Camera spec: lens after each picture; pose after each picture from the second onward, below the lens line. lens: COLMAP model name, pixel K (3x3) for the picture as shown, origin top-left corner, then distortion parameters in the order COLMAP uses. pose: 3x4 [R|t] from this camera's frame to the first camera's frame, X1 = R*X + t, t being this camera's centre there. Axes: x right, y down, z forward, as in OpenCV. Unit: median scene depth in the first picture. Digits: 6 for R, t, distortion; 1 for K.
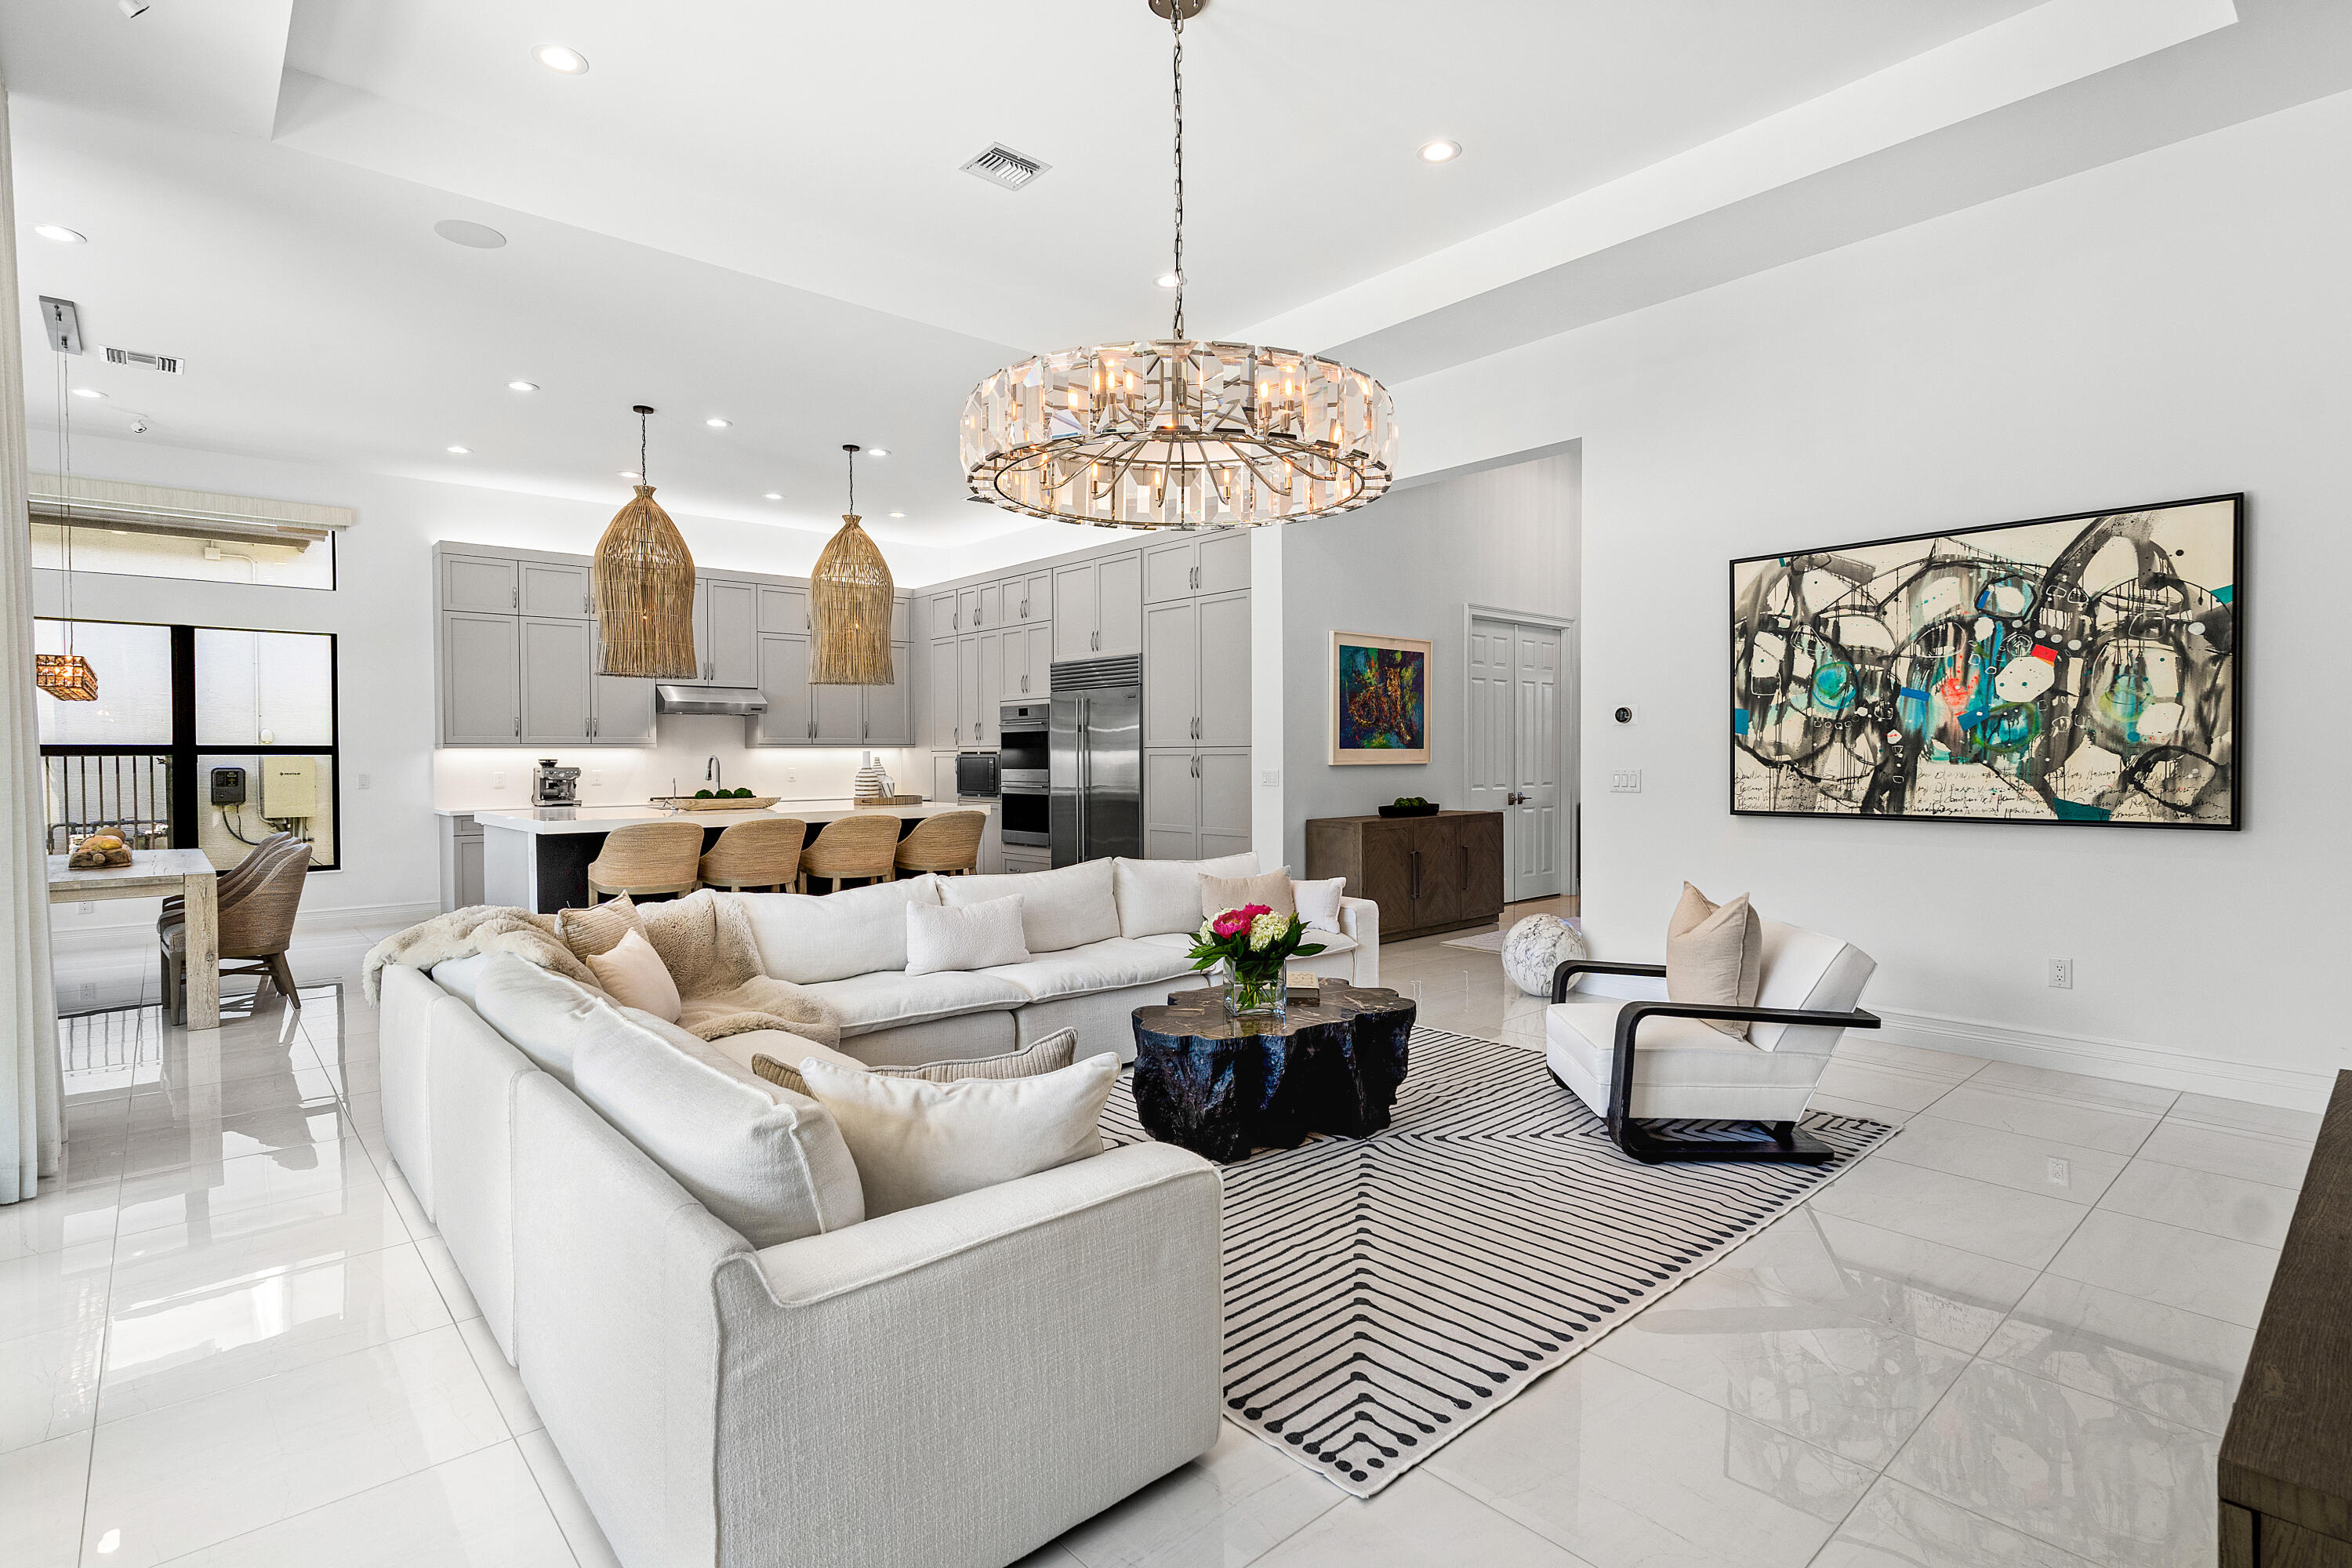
lens RADIAL K [[1162.7, 0, 1162.3], [0, 1162.7, 769.9], [0, 0, 1]] dist [-0.004592, -0.000161]
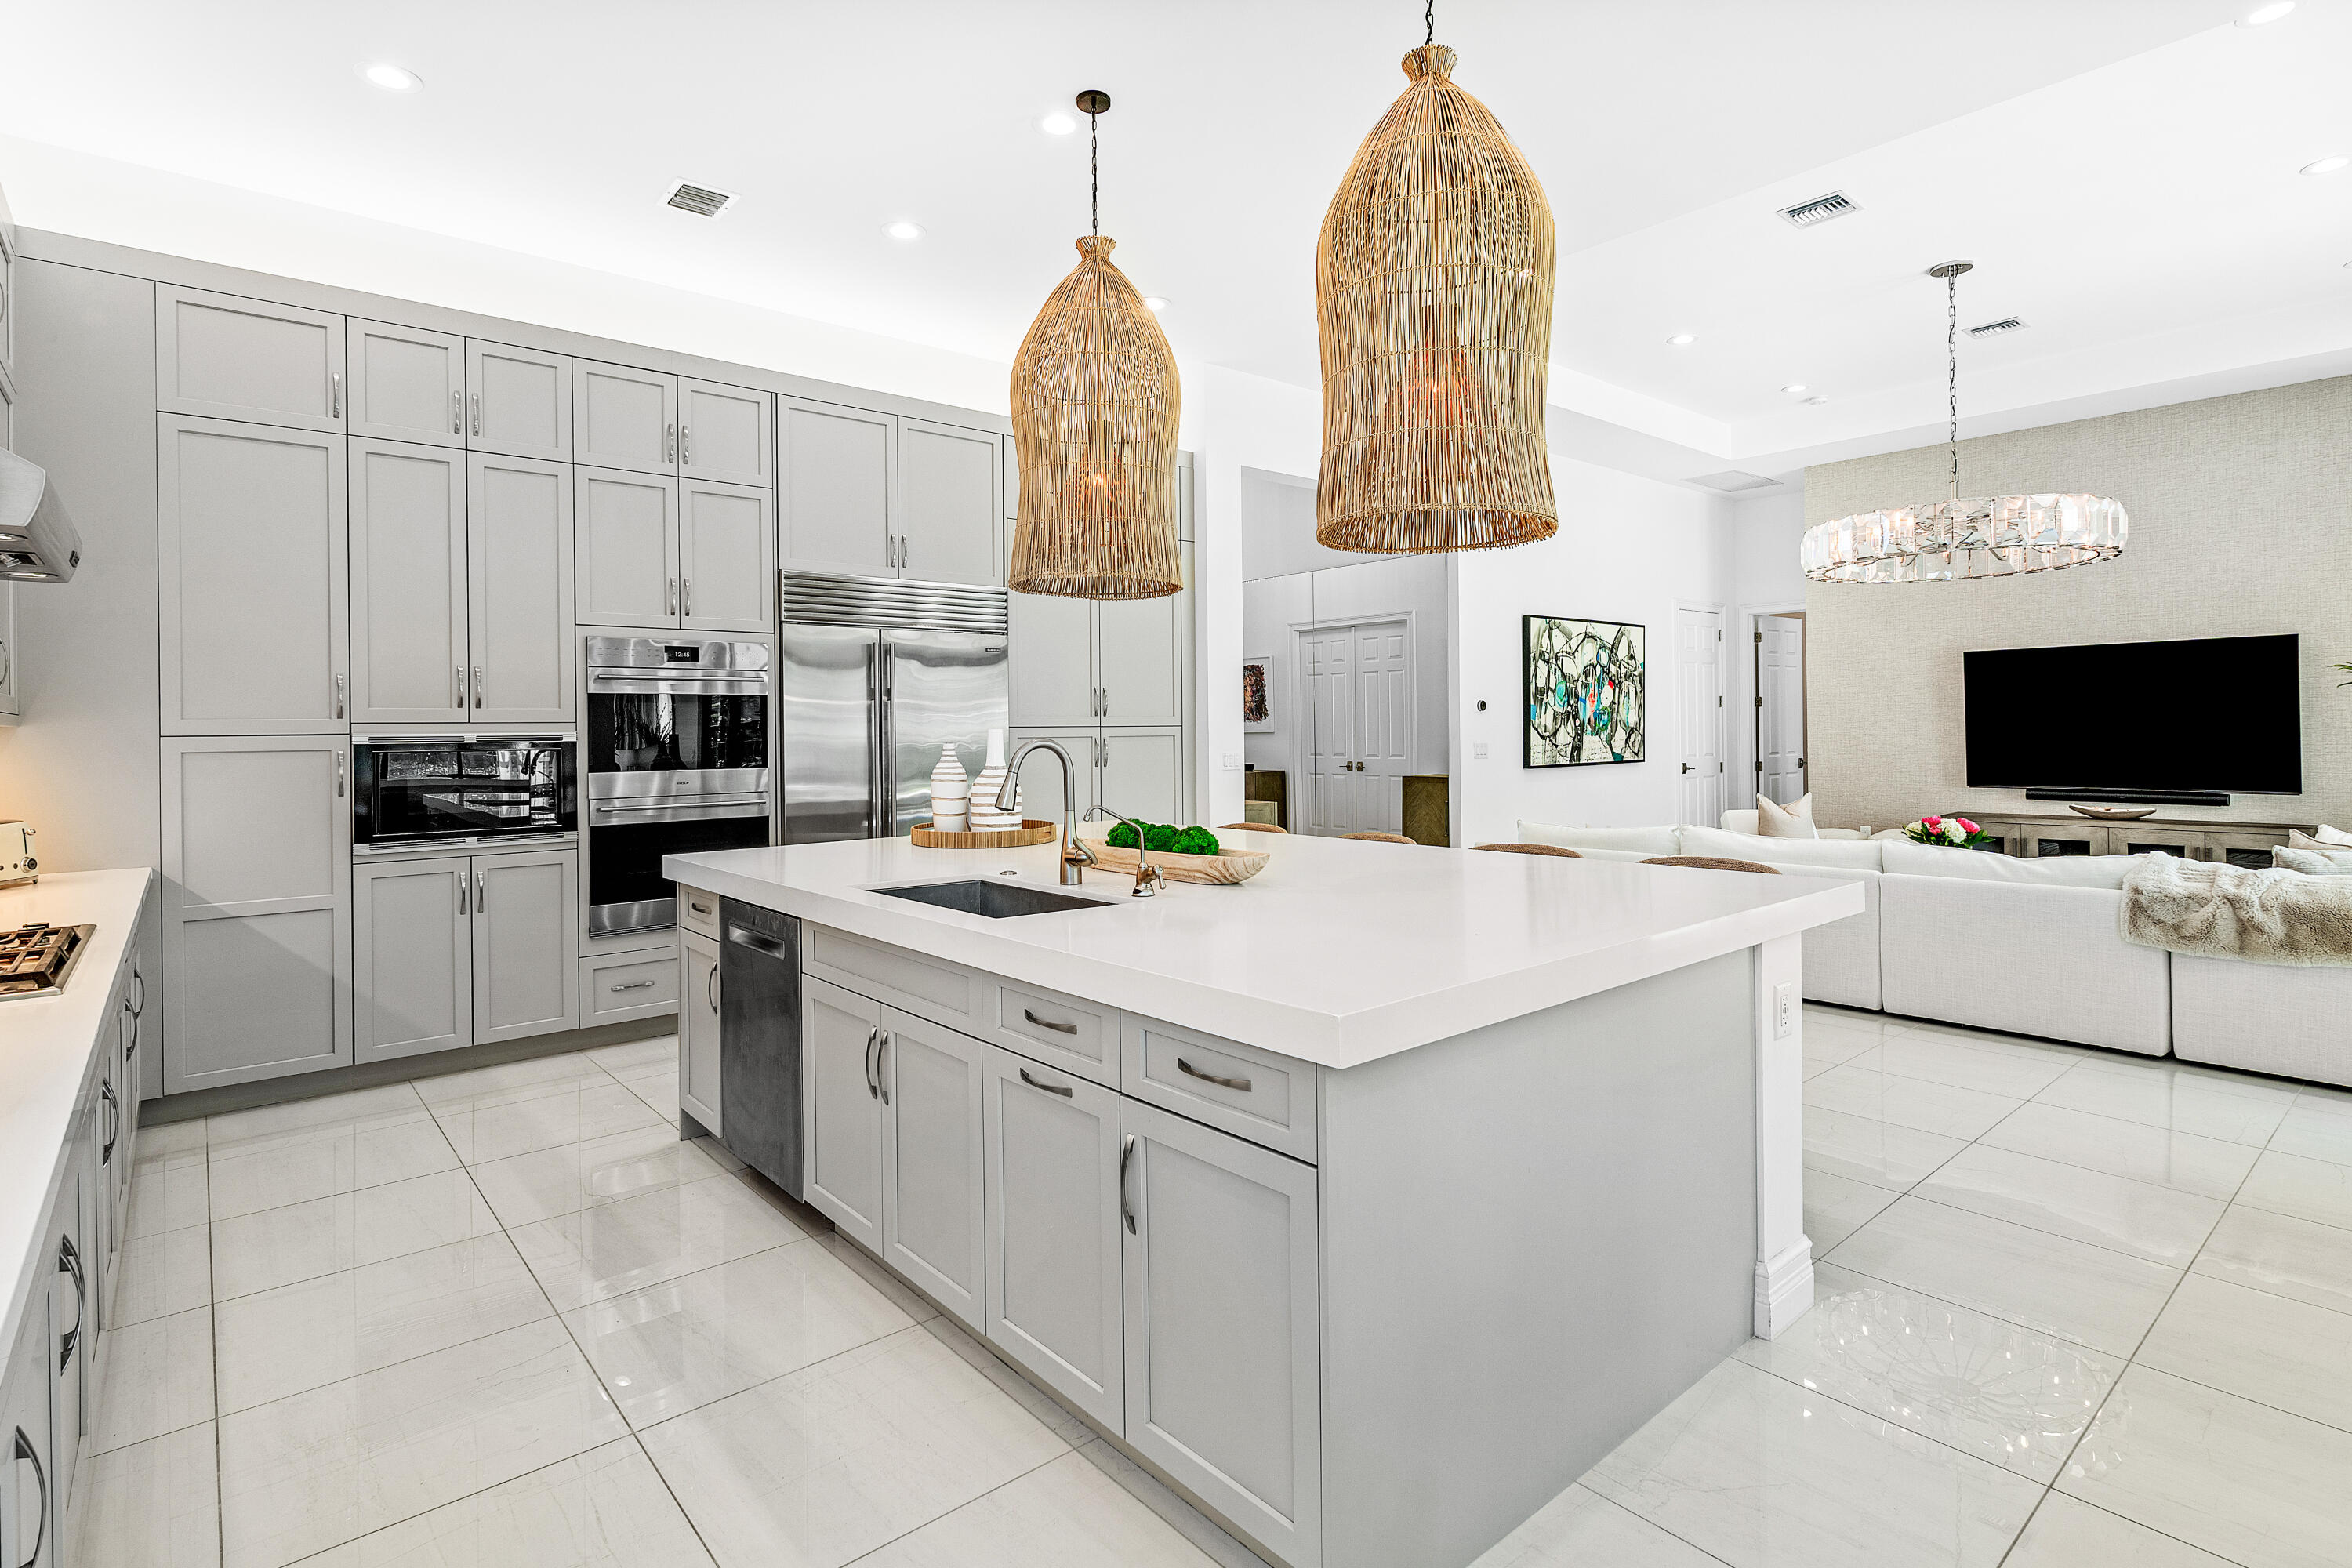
lens RADIAL K [[1156.5, 0, 1172.1], [0, 1156.5, 725.1], [0, 0, 1]] dist [-0.002144, -0.000281]
pose [[0.006005, 0.006119, 0.999963, -1.214911], [0.020630, 0.999768, -0.006241, -0.024678], [-0.999769, 0.020667, 0.005878, 1.571987]]
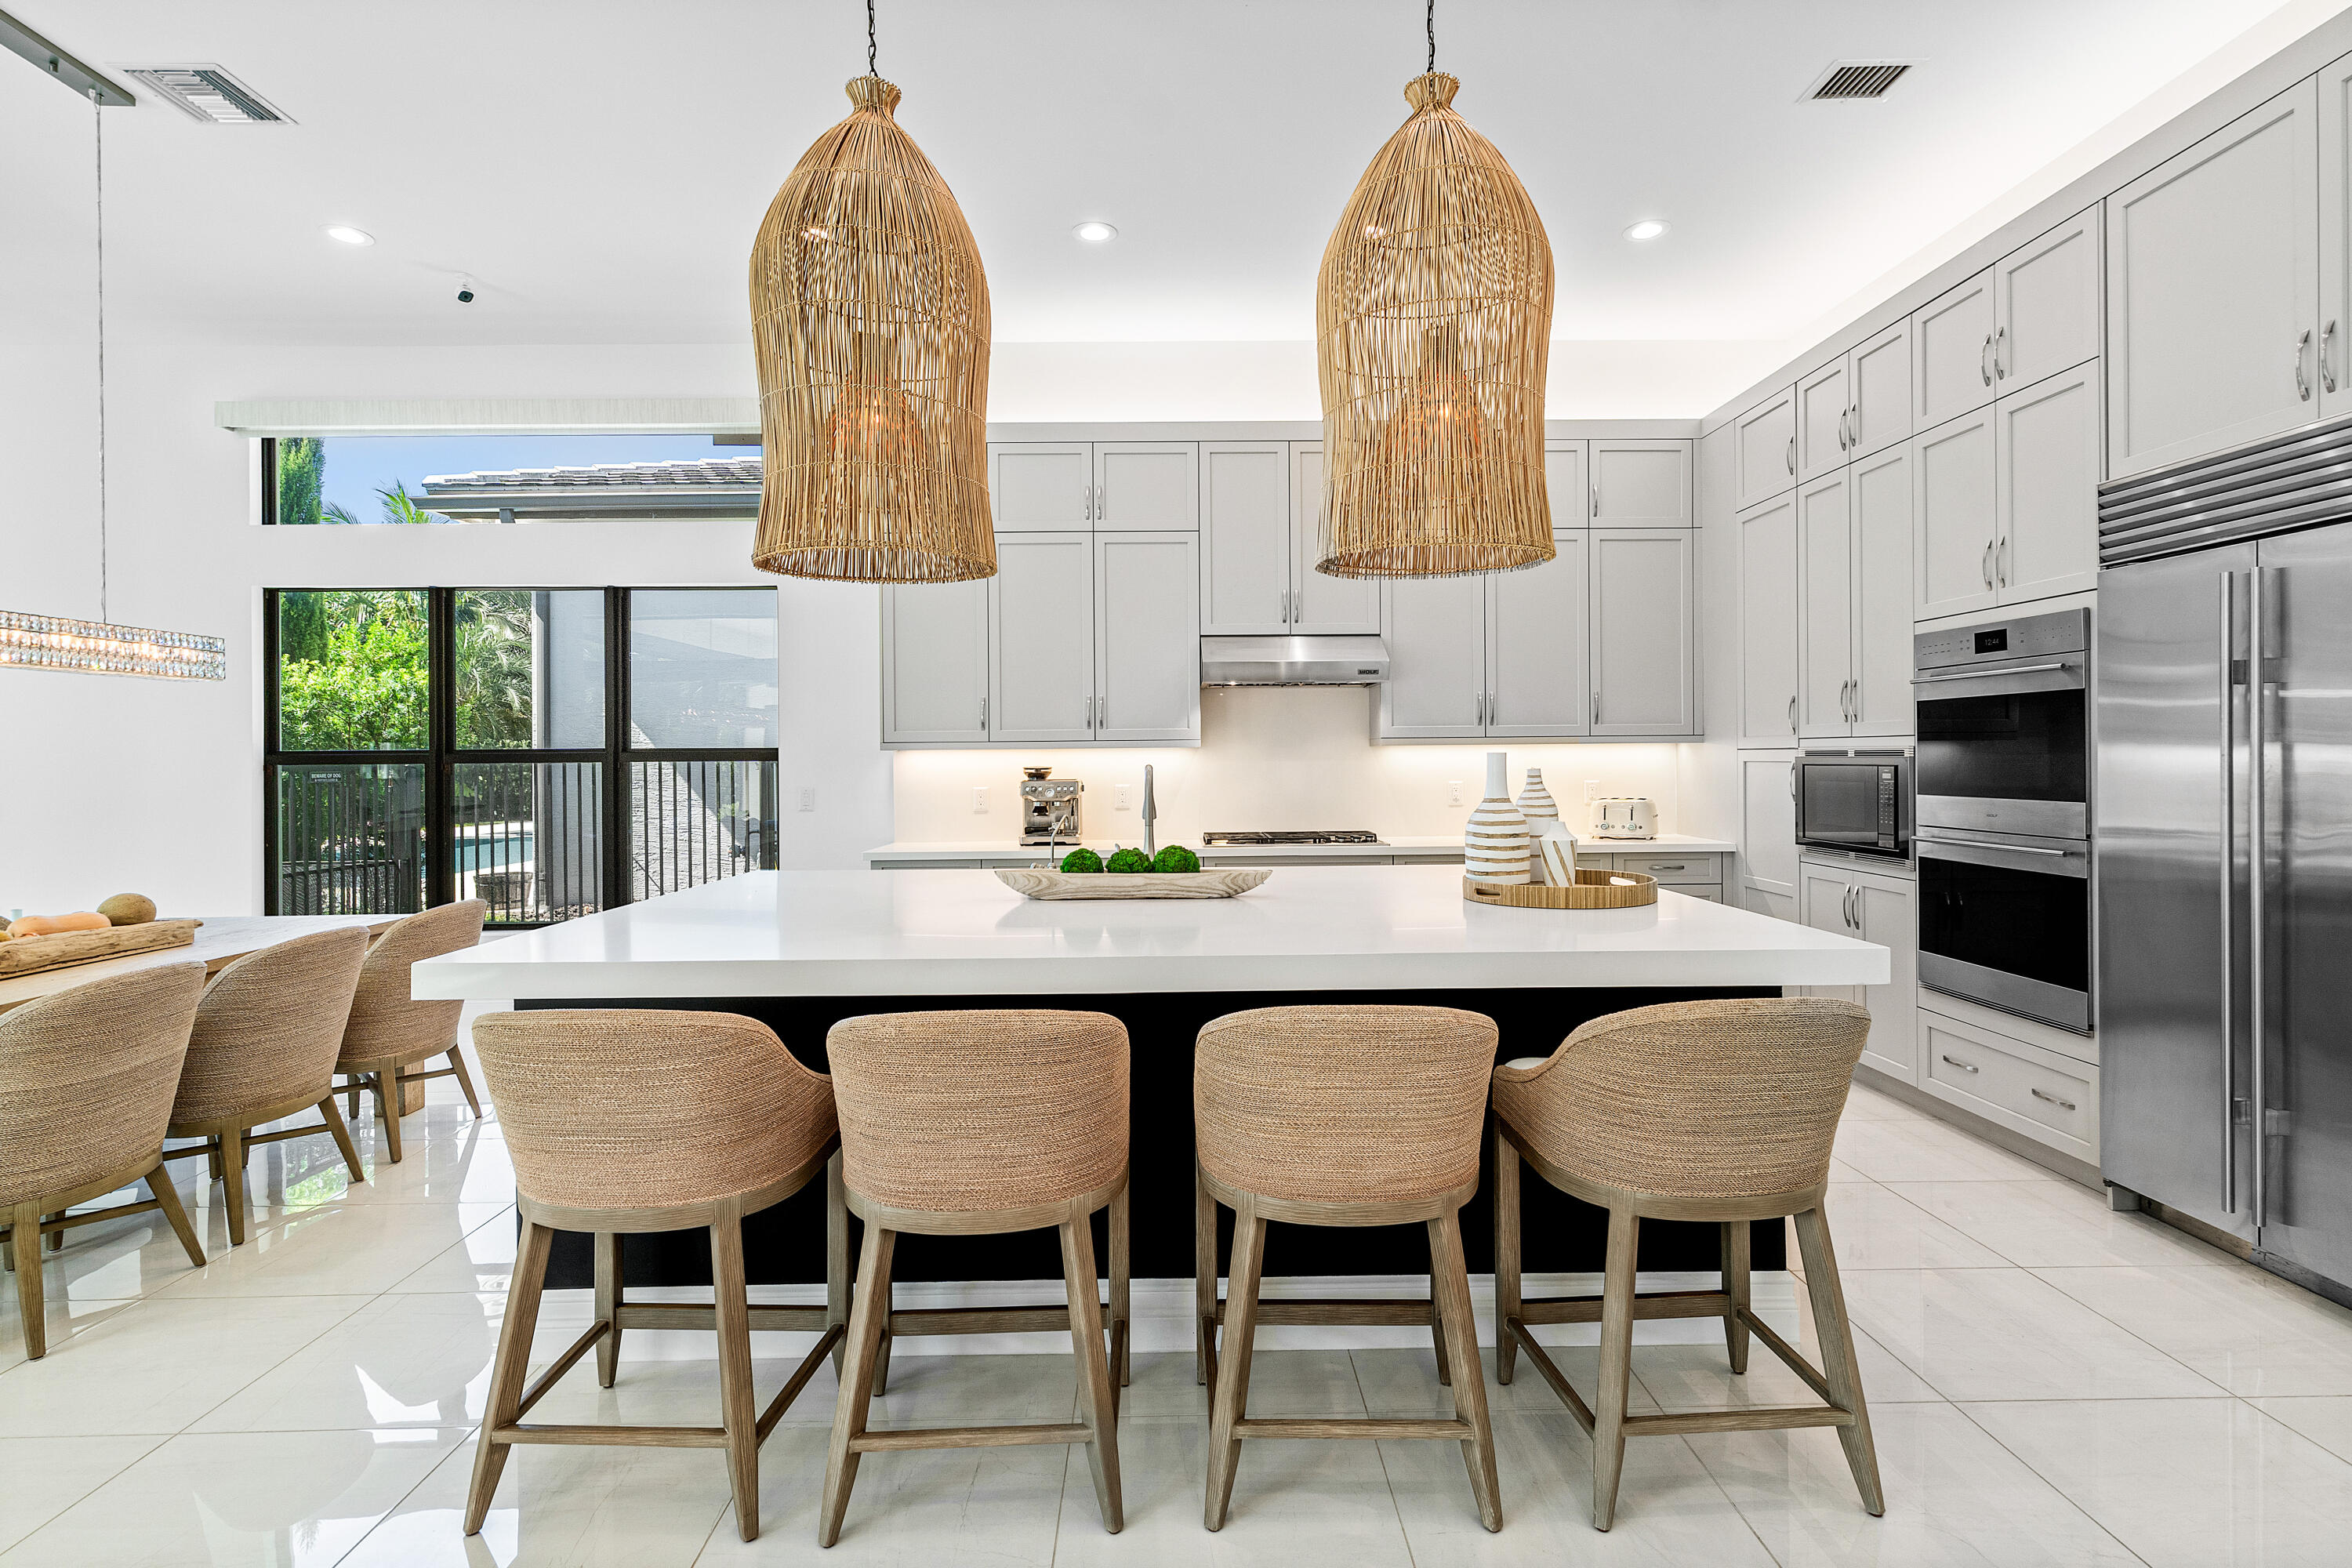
lens RADIAL K [[1162.7, 0, 1162.3], [0, 1162.7, 769.9], [0, 0, 1]] dist [-0.004592, -0.000161]
pose [[0.770044, 0.004227, -0.637977, -0.173976], [-0.003154, 0.999991, 0.002819, -0.018660], [0.637983, -0.000158, 0.770051, 1.099392]]
